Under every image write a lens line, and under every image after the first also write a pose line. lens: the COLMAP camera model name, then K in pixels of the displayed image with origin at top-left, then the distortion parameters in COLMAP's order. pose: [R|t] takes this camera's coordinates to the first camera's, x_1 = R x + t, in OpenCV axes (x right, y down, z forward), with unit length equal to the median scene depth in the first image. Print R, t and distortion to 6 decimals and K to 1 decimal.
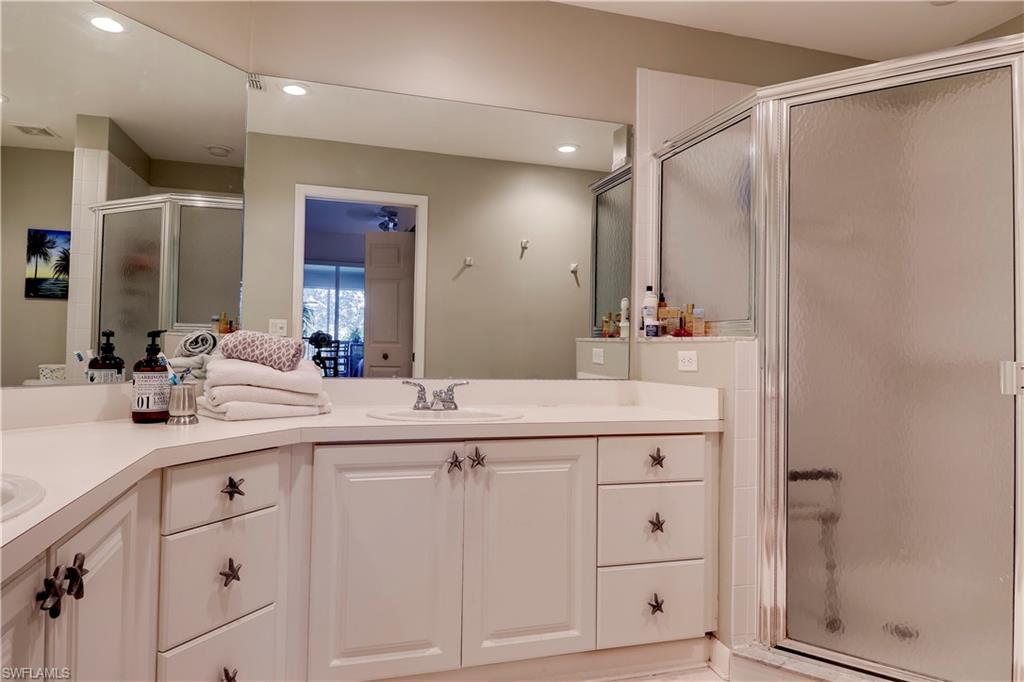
lens RADIAL K [[632.1, 0, 512.8], [0, 632.1, 326.2], [0, 0, 1]] dist [0.001708, -0.020218]
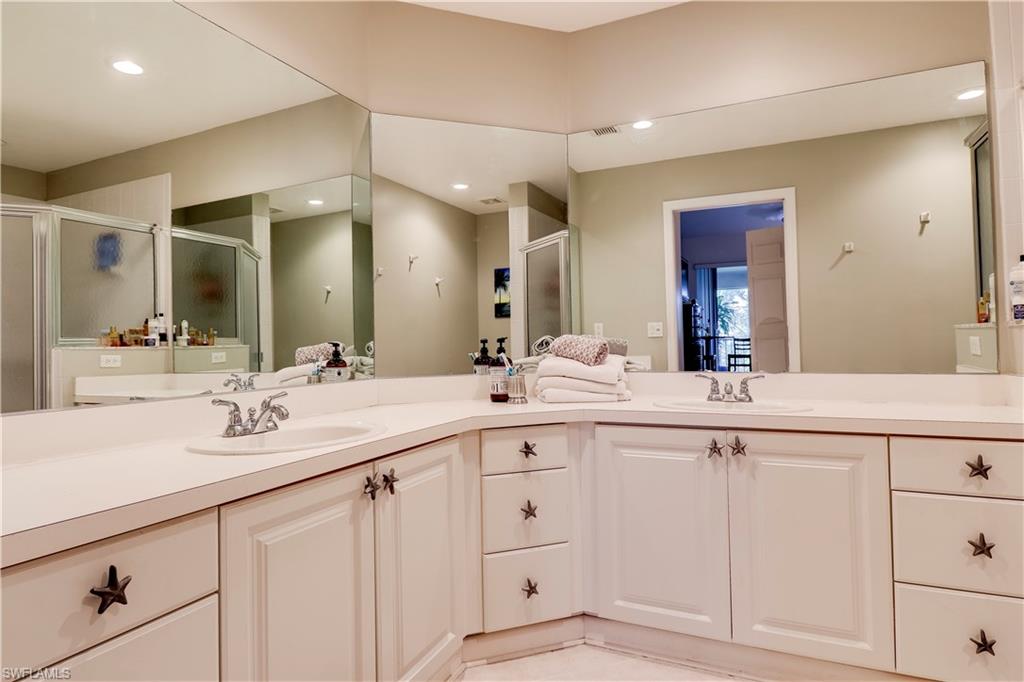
lens RADIAL K [[632.1, 0, 512.8], [0, 632.1, 326.2], [0, 0, 1]] dist [0.001708, -0.020218]
pose [[0.714275, -0.052032, -0.697928, 0.406196], [0.052757, 0.998398, -0.020440, 0.010064], [0.697873, -0.022221, 0.715876, -0.008521]]
